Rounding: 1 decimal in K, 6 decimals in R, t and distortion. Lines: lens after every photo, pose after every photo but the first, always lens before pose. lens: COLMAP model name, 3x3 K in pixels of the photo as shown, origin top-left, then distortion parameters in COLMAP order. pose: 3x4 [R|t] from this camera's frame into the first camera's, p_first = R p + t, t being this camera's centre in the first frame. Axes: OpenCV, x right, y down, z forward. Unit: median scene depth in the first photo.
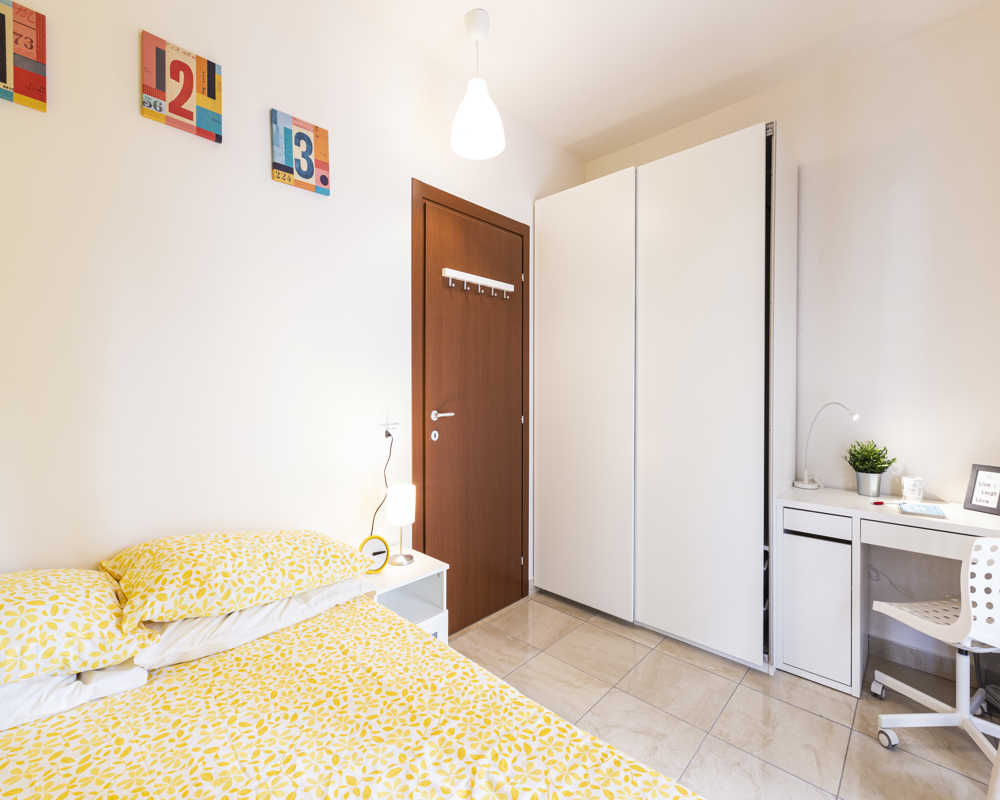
lens RADIAL K [[455.1, 0, 499.6], [0, 455.1, 386.3], [0, 0, 1]] dist [0.002016, 0.000343]
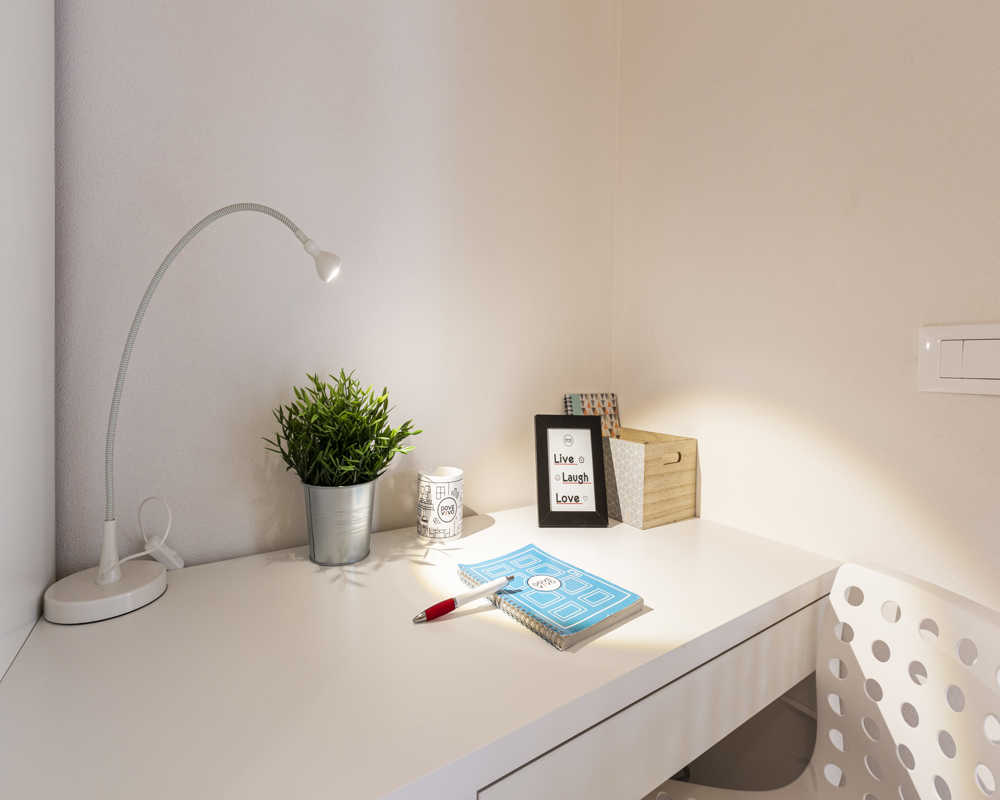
lens RADIAL K [[455.1, 0, 499.6], [0, 455.1, 386.3], [0, 0, 1]] dist [0.002016, 0.000343]
pose [[0.239616, -0.030111, 0.970401, 0.572393], [-0.030072, 0.998809, 0.038419, 0.118623], [-0.970402, -0.038388, 0.238425, 0.868409]]
